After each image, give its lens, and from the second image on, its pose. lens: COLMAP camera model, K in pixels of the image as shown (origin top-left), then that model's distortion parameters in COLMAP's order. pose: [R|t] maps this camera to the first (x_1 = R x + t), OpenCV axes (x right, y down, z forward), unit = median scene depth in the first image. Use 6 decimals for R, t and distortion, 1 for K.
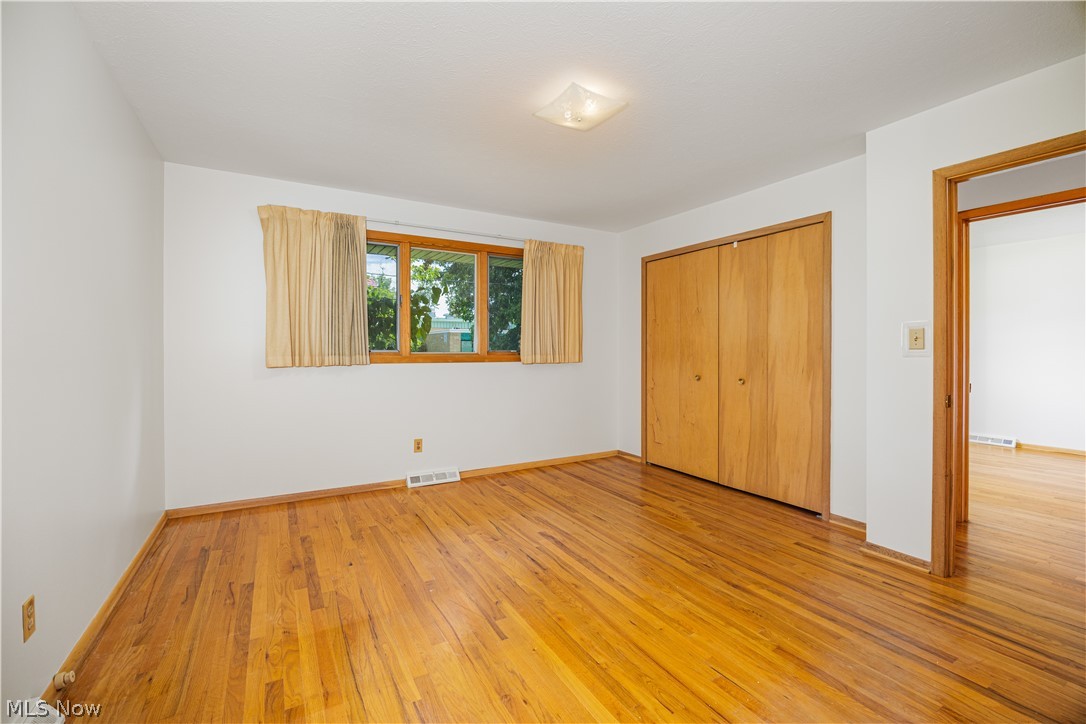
lens RADIAL K [[468.5, 0, 544.7], [0, 468.5, 355.4], [0, 0, 1]] dist [-0.018145, 0.000269]
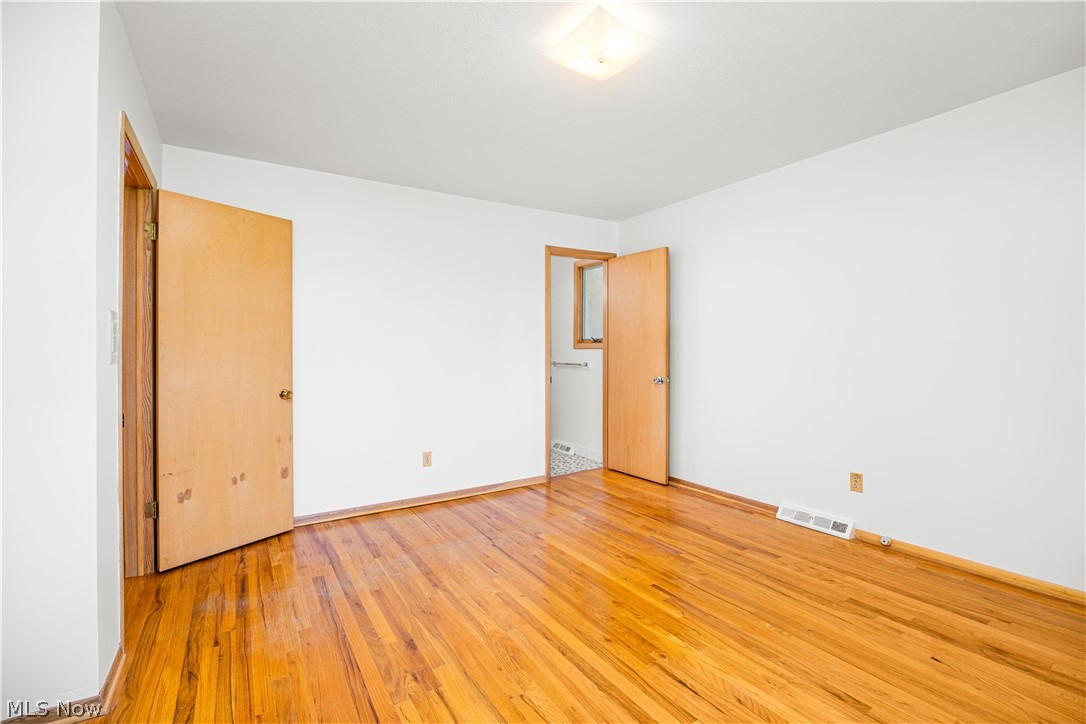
lens RADIAL K [[468.5, 0, 544.7], [0, 468.5, 355.4], [0, 0, 1]] dist [-0.018145, 0.000269]
pose [[-0.998358, 0.004670, -0.057099, 0.236114], [0.003514, 0.999787, 0.020325, -0.018585], [0.057182, 0.020091, -0.998162, 1.954990]]
